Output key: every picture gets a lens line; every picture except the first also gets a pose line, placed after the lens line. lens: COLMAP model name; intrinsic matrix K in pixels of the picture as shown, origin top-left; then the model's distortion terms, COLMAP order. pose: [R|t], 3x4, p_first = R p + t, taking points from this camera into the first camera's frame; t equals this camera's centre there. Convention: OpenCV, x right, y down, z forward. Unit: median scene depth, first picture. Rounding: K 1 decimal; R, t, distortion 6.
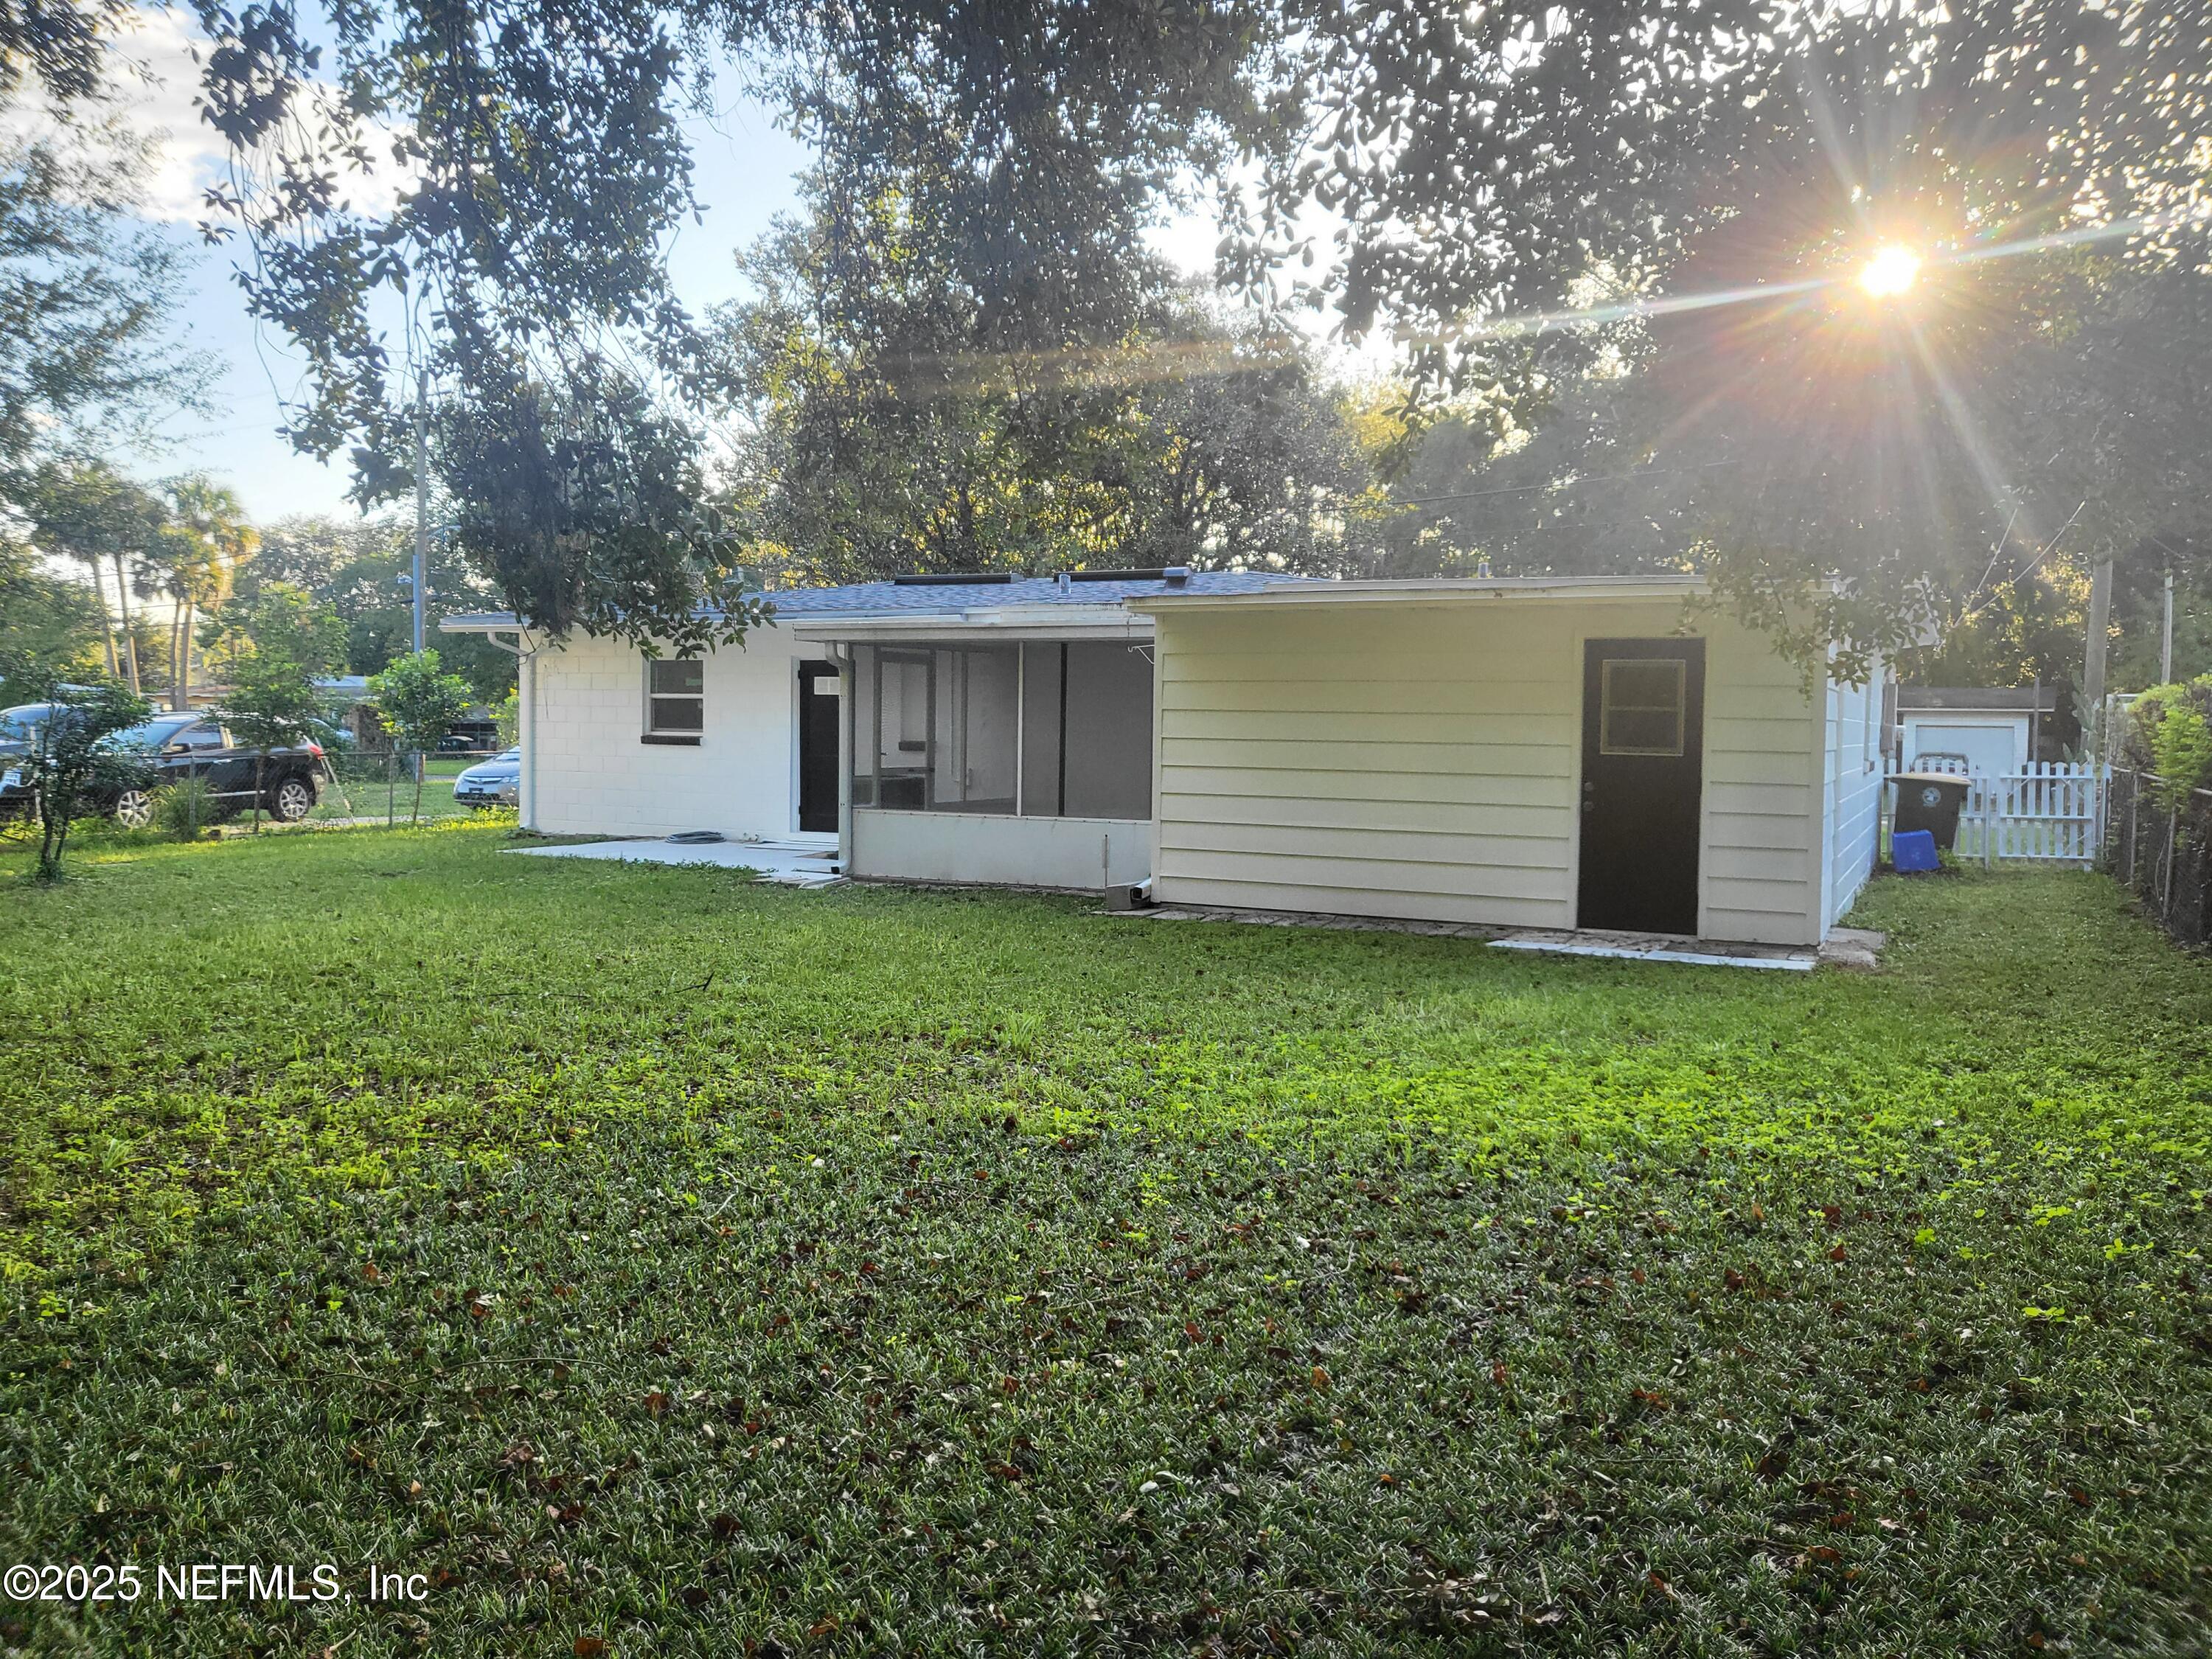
lens RADIAL K [[1709.9, 0, 1104.1], [0, 1709.9, 829.1], [0, 0, 1]] dist [-0.008847, 0.040208]
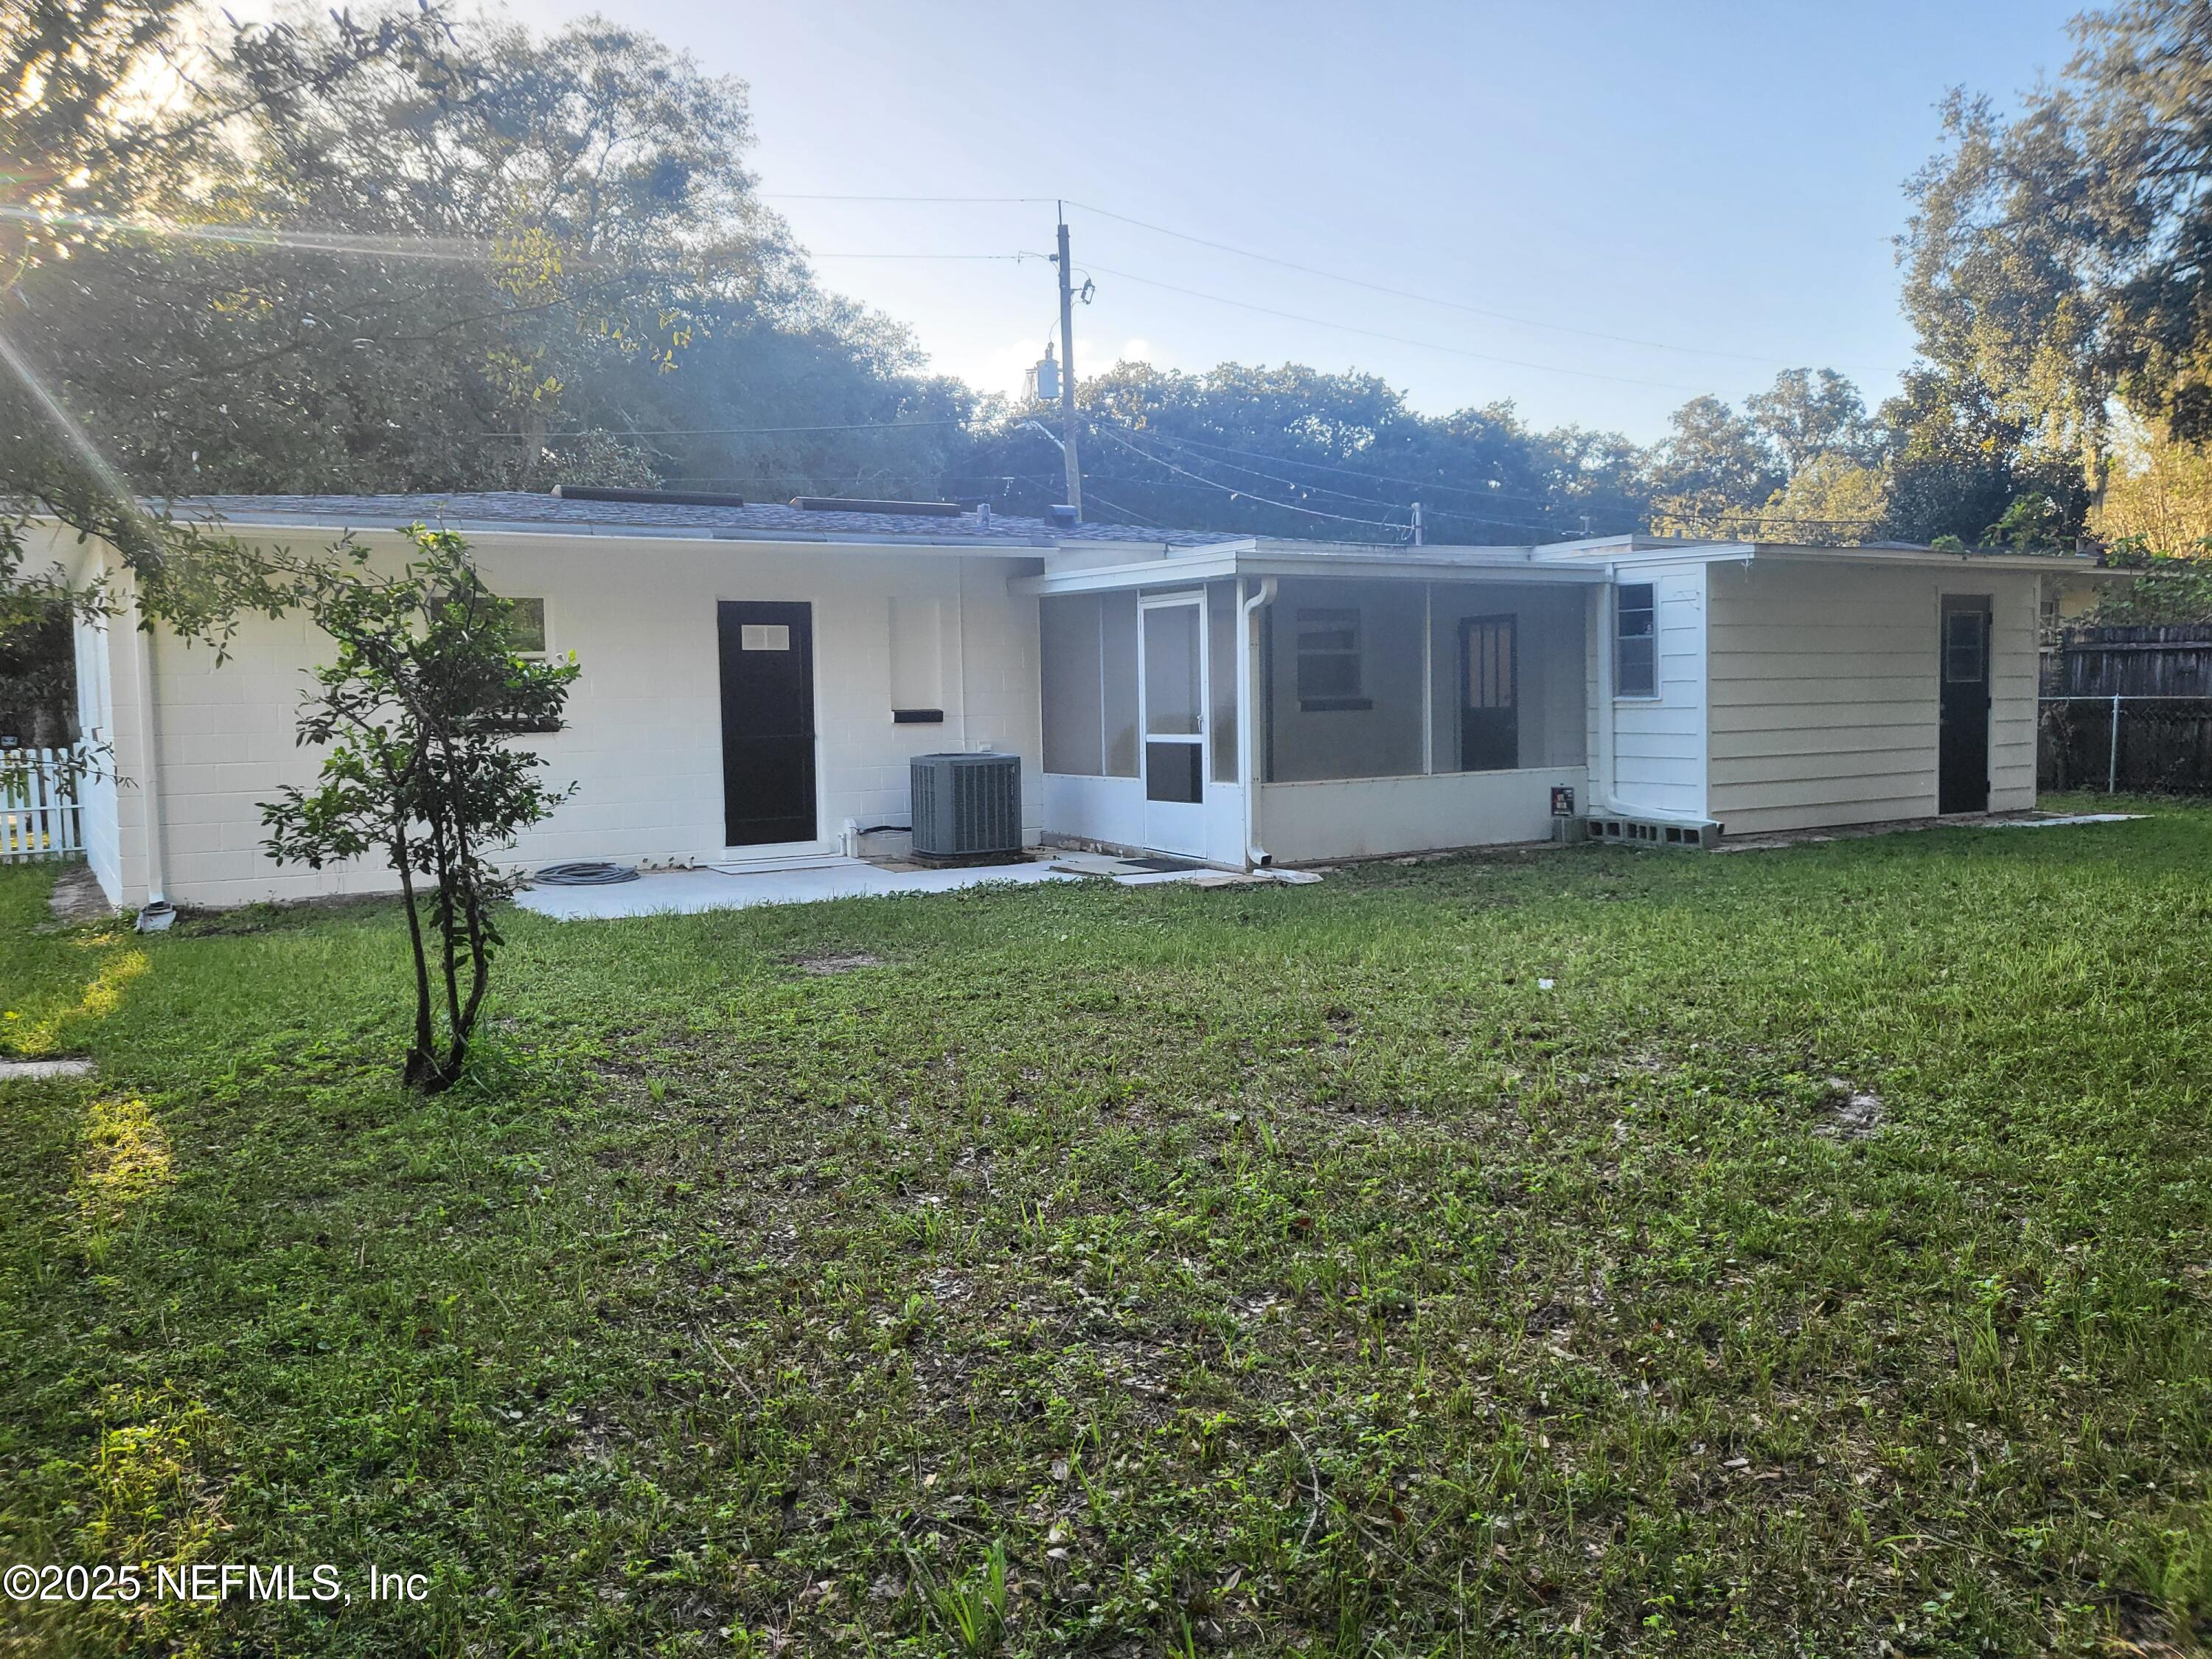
lens RADIAL K [[1709.9, 0, 1105.4], [0, 1709.9, 824.6], [0, 0, 1]] dist [-0.008847, 0.040208]
pose [[0.531916, -0.092474, 0.841733, -1.166110], [0.077712, 0.995155, 0.060220, -0.063404], [-0.843224, 0.033381, 0.536526, 0.833322]]
